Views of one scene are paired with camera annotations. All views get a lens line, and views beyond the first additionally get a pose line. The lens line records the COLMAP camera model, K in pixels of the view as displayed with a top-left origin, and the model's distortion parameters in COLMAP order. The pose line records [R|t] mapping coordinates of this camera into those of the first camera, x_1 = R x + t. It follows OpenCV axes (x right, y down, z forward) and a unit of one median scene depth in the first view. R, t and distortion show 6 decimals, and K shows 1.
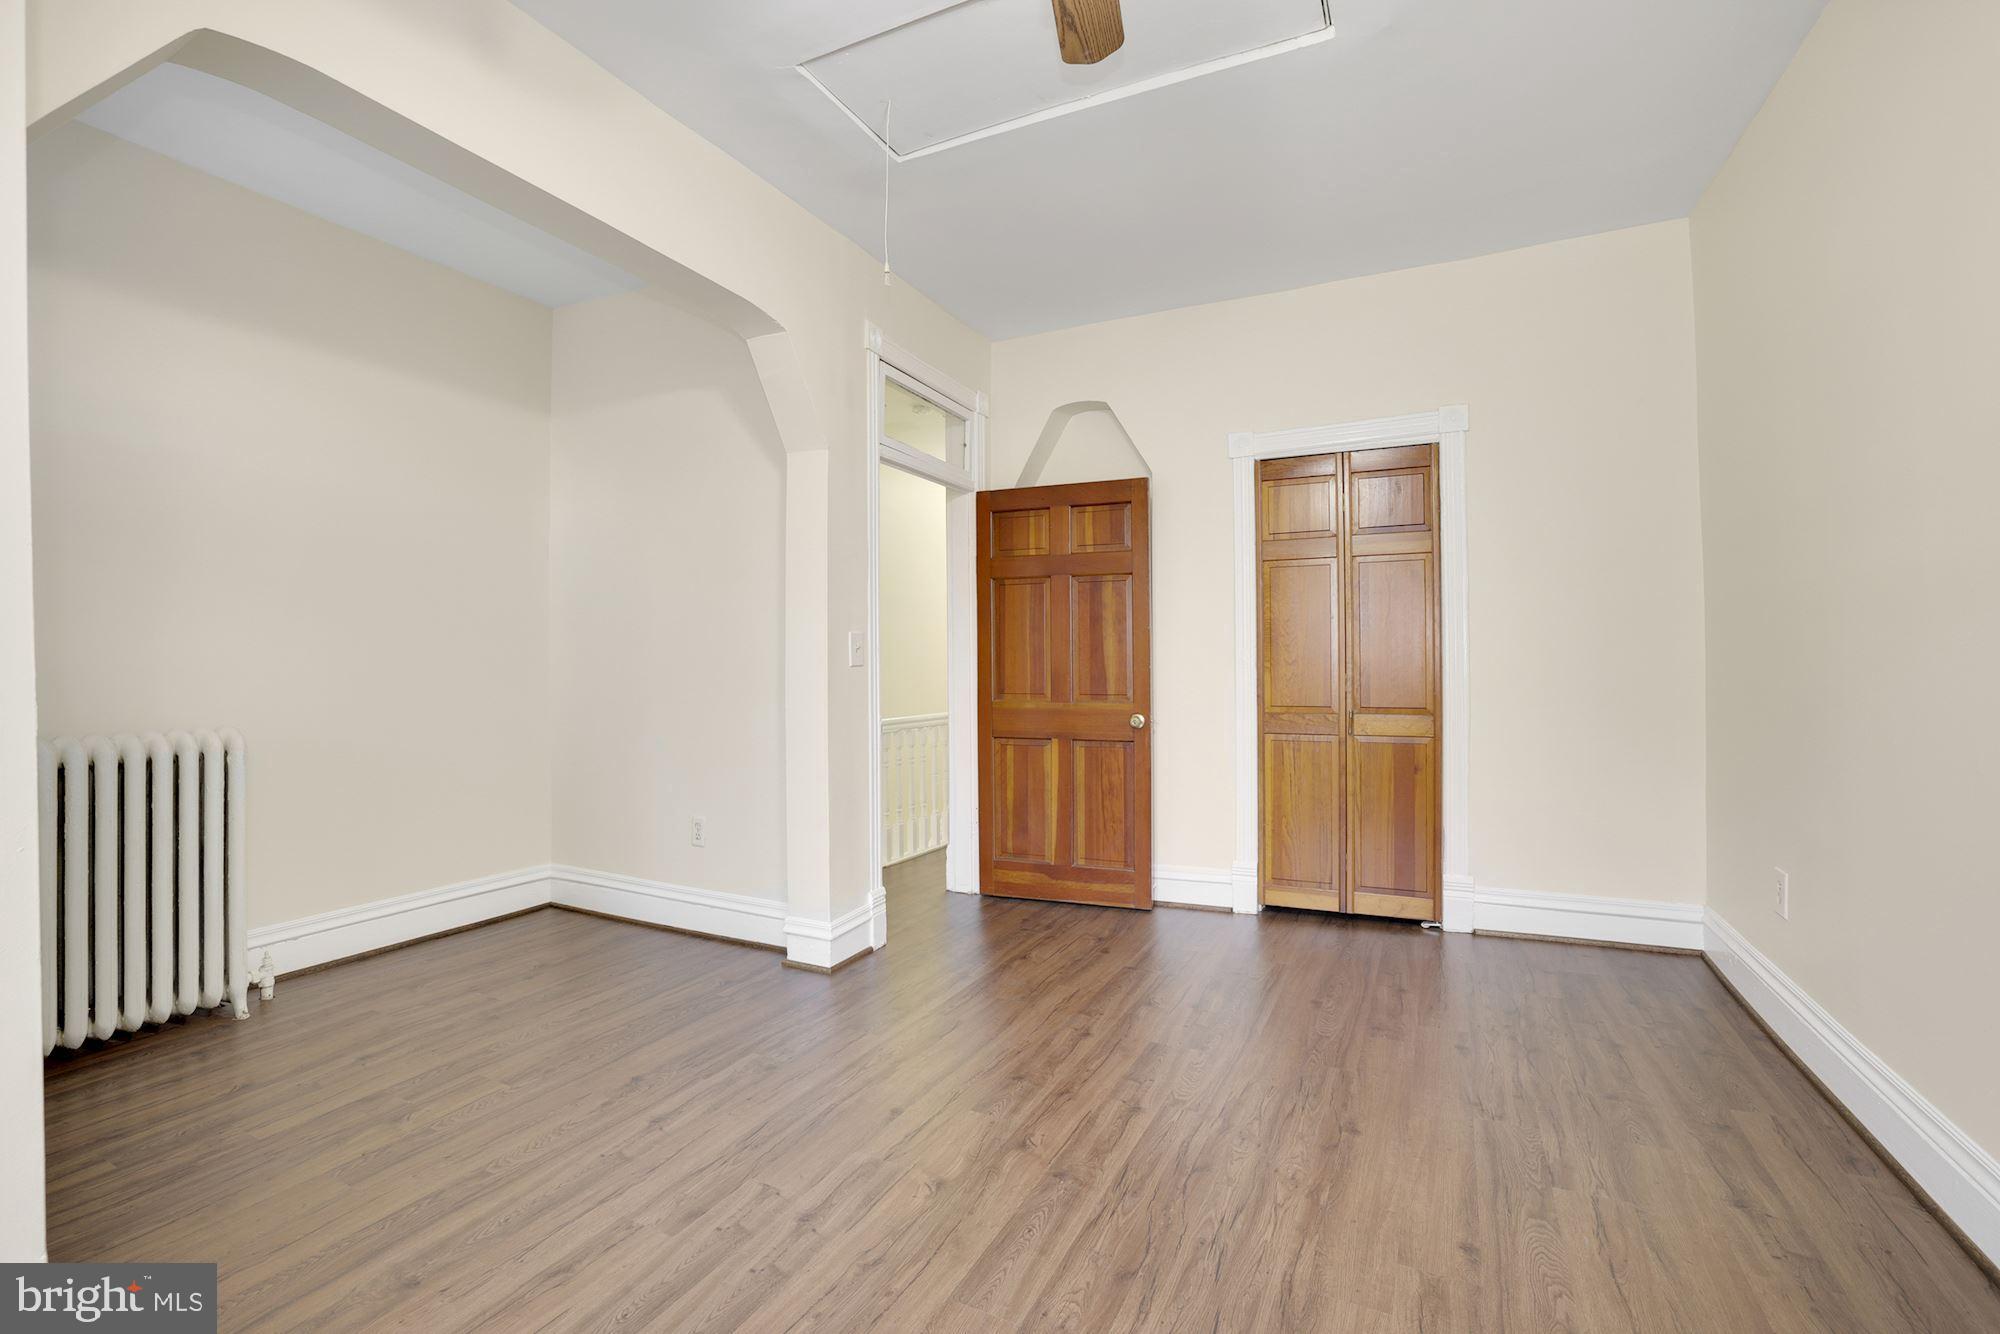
lens RADIAL K [[883.2, 0, 1003.3], [0, 883.2, 658.7], [0, 0, 1]] dist [-0.045515, 0.017508]
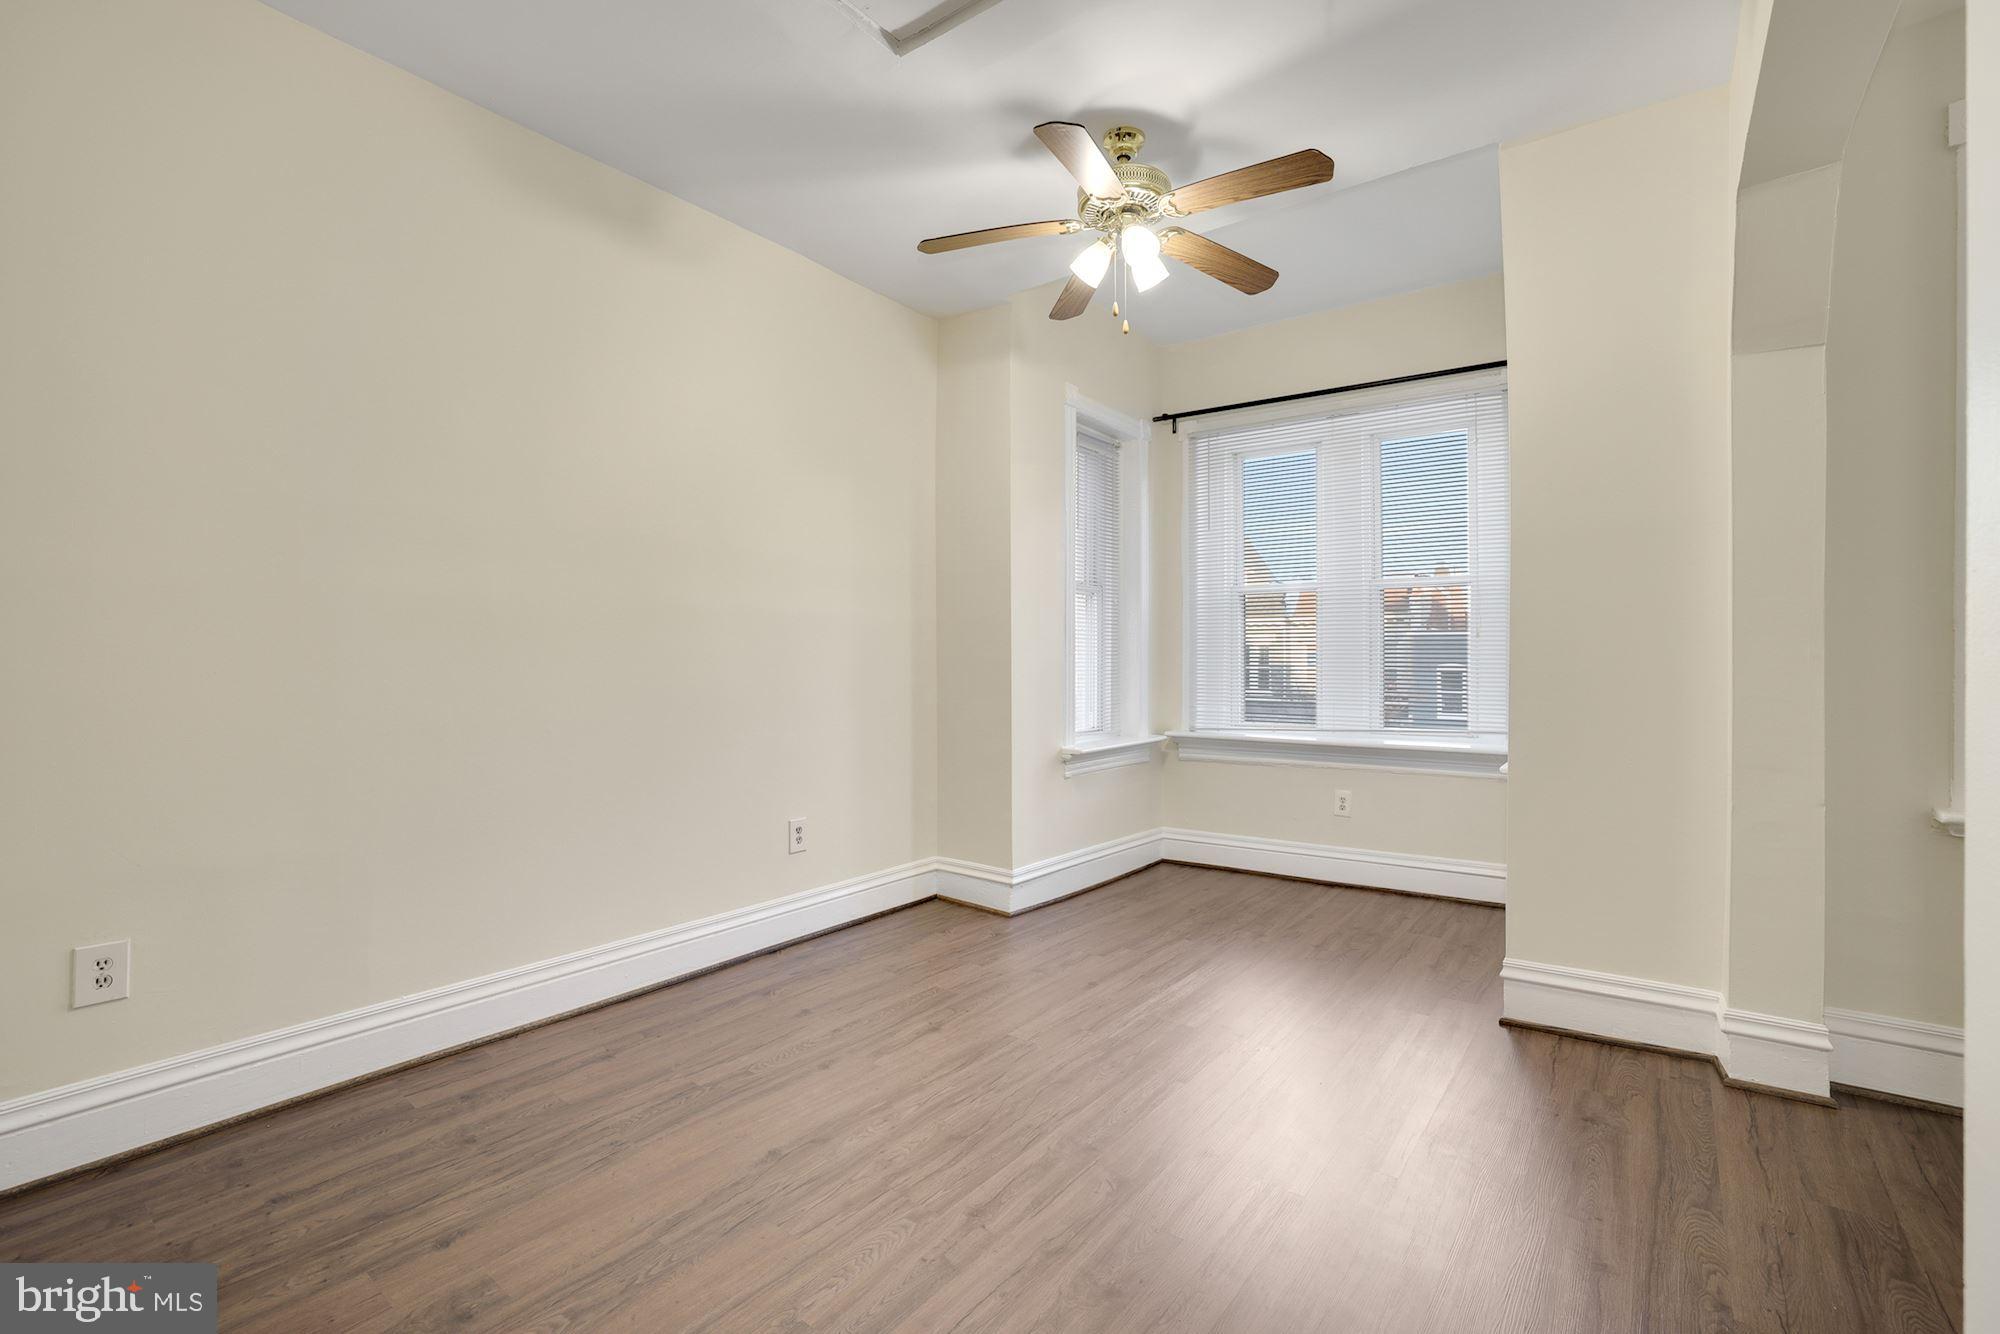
lens RADIAL K [[883.2, 0, 1003.3], [0, 883.2, 658.7], [0, 0, 1]] dist [-0.045515, 0.017508]
pose [[-0.982362, 0.005004, 0.186920, -0.029041], [0.005061, 0.999987, -0.000168, -0.002811], [-0.186918, 0.000781, -0.982375, 1.847705]]
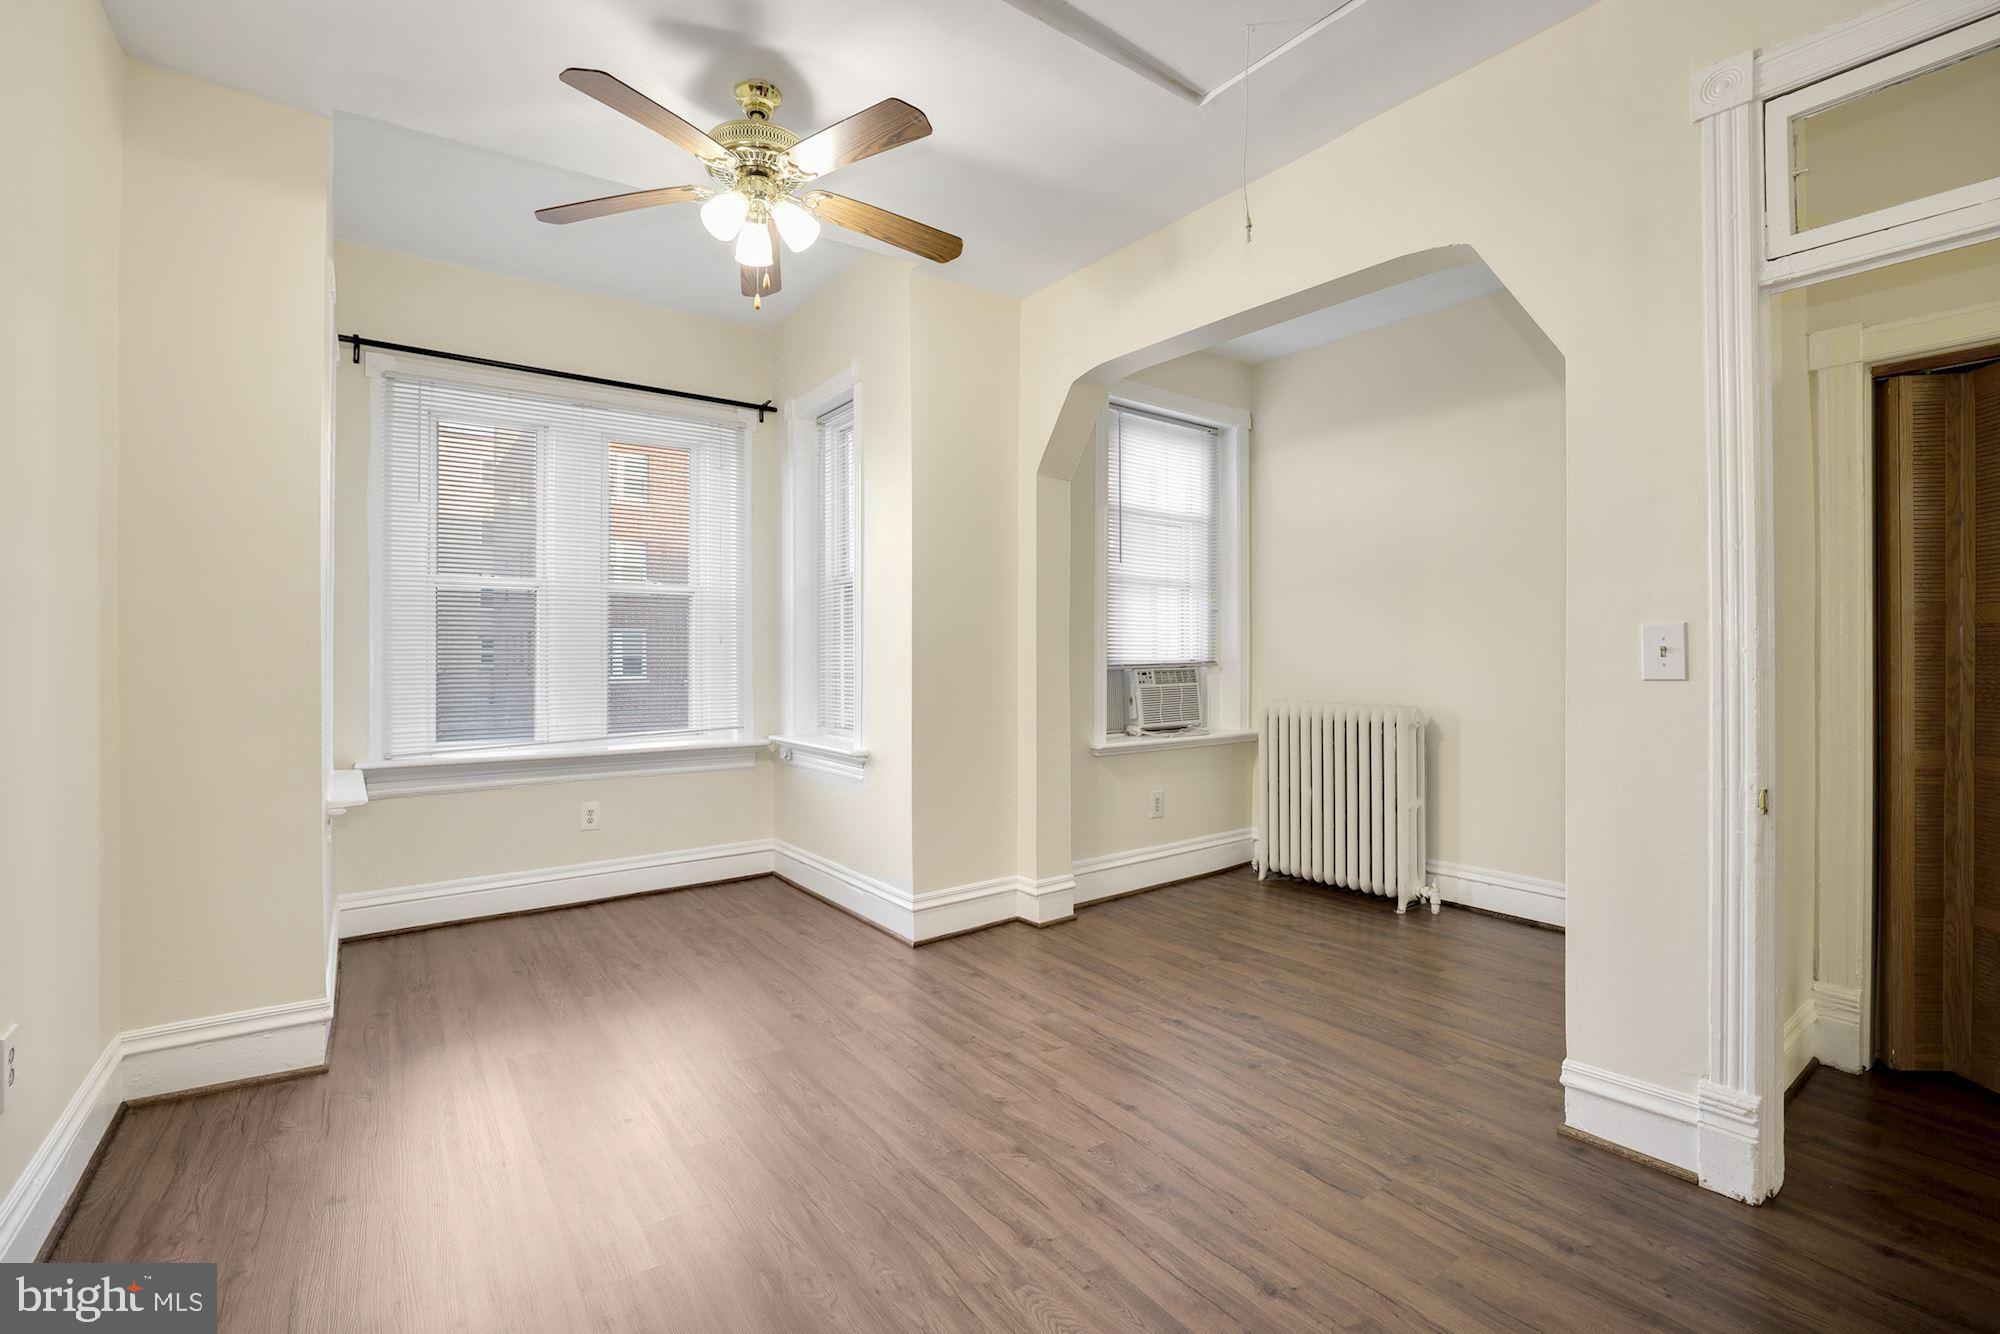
lens RADIAL K [[893.6, 0, 1000.0], [0, 893.6, 649.8], [0, 0, 1]] dist [-0.051494, 0.019237]
pose [[-0.467731, 0.001221, -0.883870, 0.893141], [0.005644, 0.999983, -0.001606, -0.021124], [0.883853, -0.005740, -0.467730, 1.394372]]
